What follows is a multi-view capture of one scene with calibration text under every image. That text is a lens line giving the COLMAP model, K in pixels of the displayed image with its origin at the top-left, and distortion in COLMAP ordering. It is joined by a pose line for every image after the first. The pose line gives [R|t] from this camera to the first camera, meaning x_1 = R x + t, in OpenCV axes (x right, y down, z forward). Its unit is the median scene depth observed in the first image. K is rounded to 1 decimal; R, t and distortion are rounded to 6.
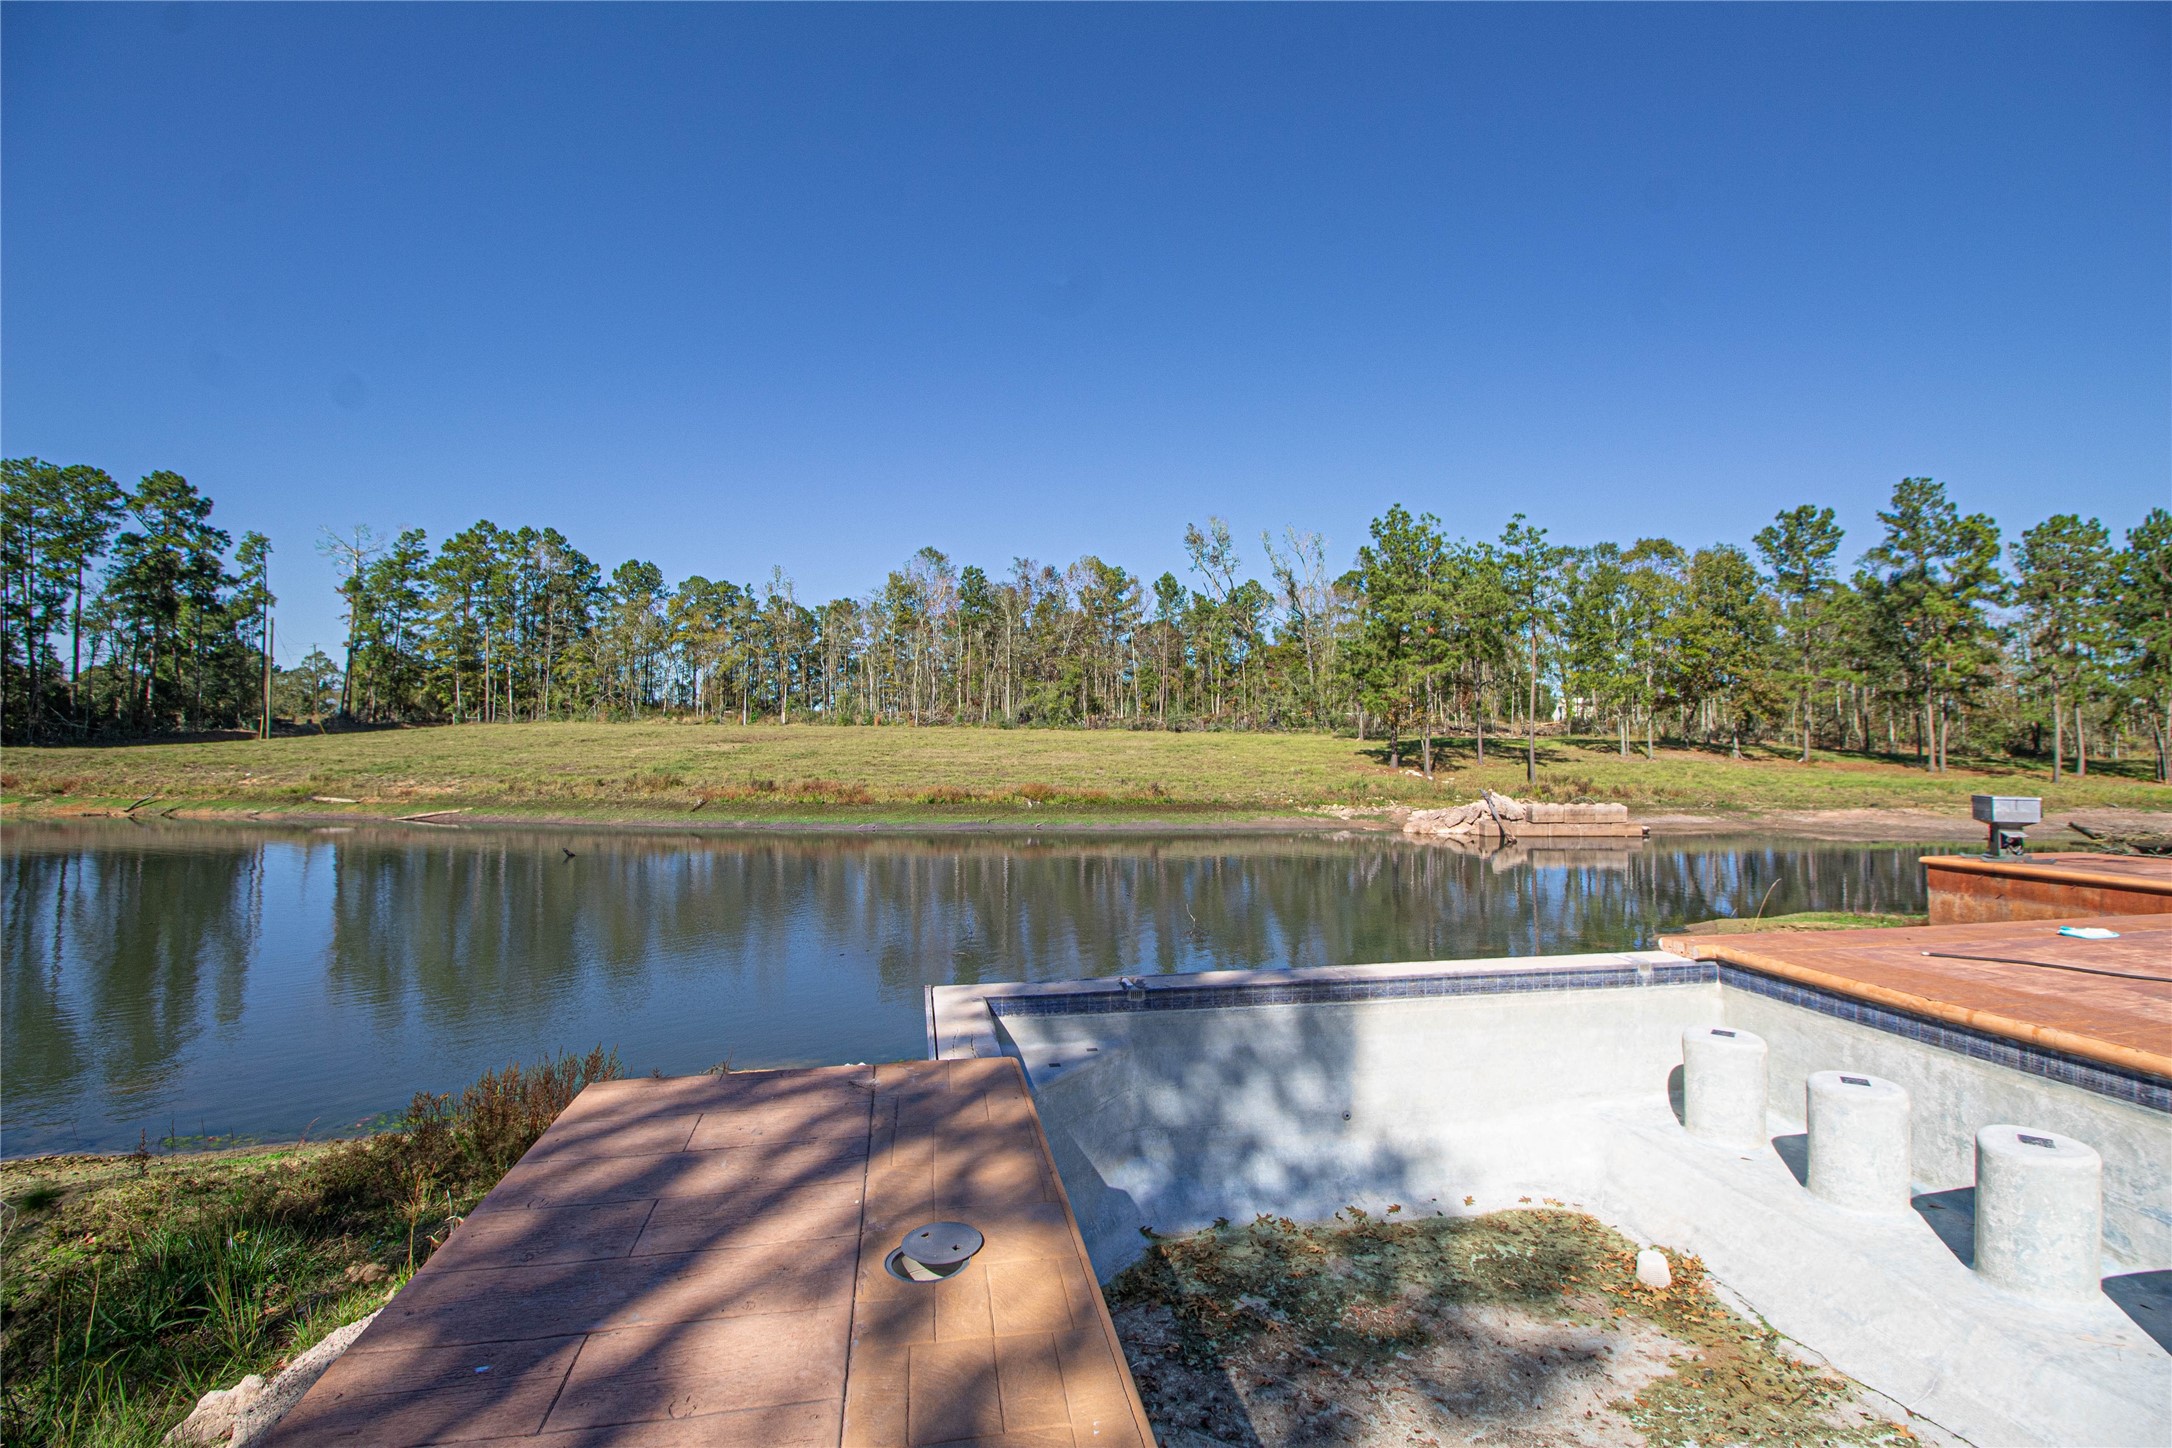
lens RADIAL K [[977.3, 0, 1104.4], [0, 977.3, 691.8], [0, 0, 1]] dist [-0.024810, -0.000482]
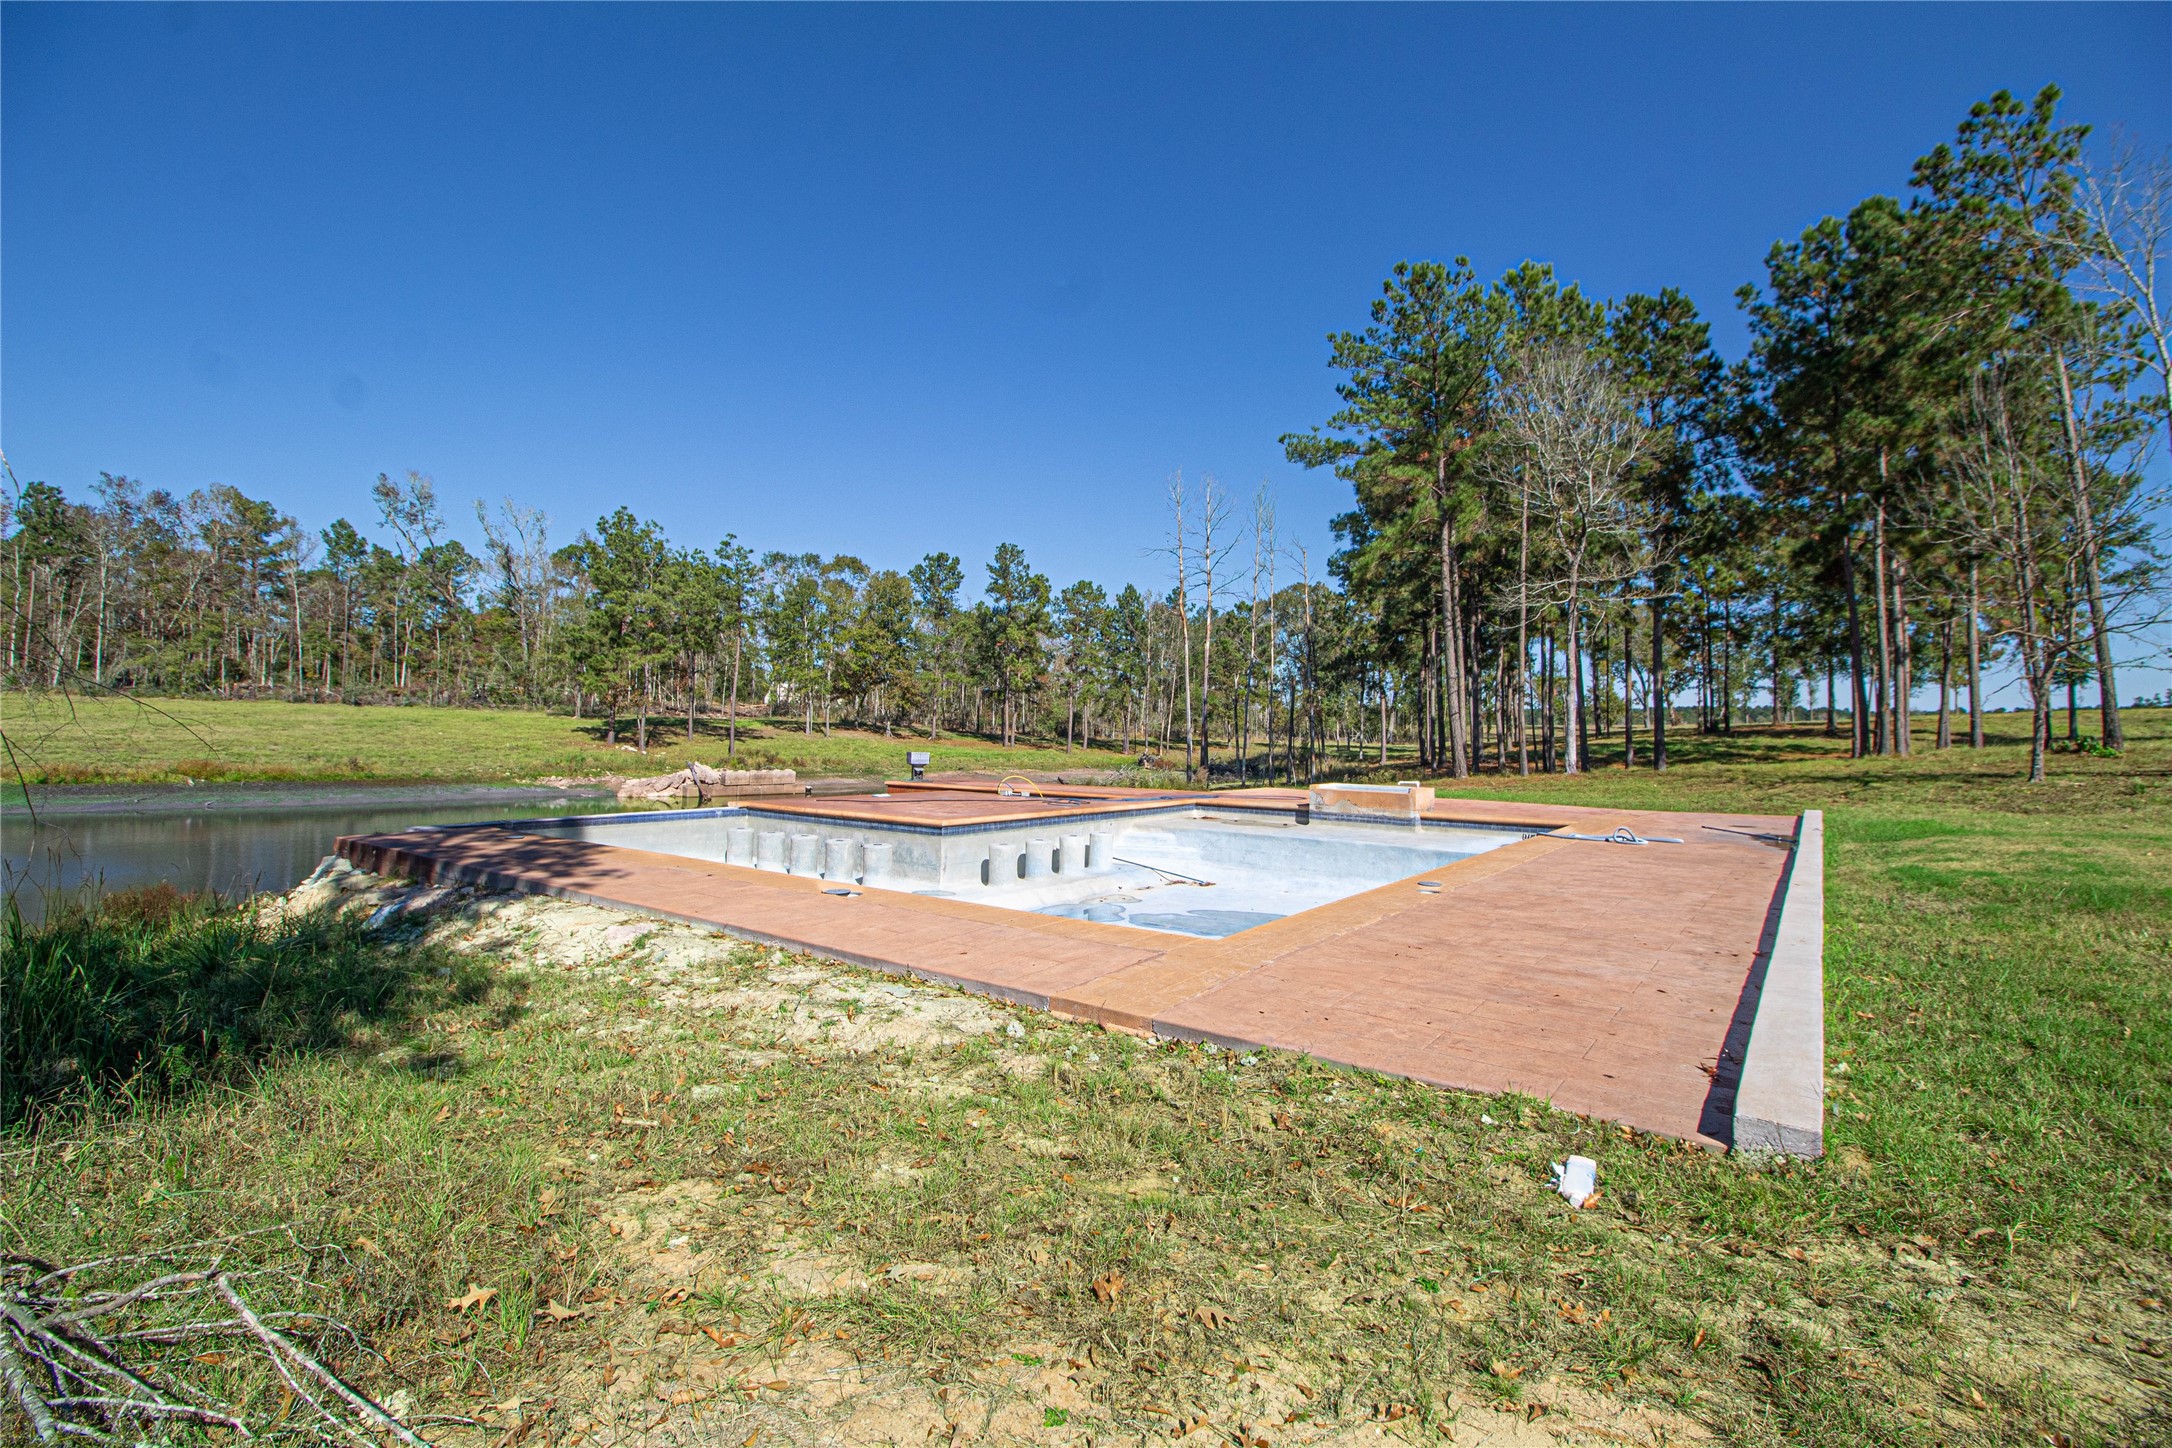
lens RADIAL K [[977.3, 0, 1104.4], [0, 977.3, 691.8], [0, 0, 1]] dist [-0.024810, -0.000482]
pose [[0.724330, 0.034255, 0.688602, -0.054104], [-0.049108, 0.998792, 0.001970, -0.009960], [-0.687703, -0.035243, 0.725137, -0.170999]]
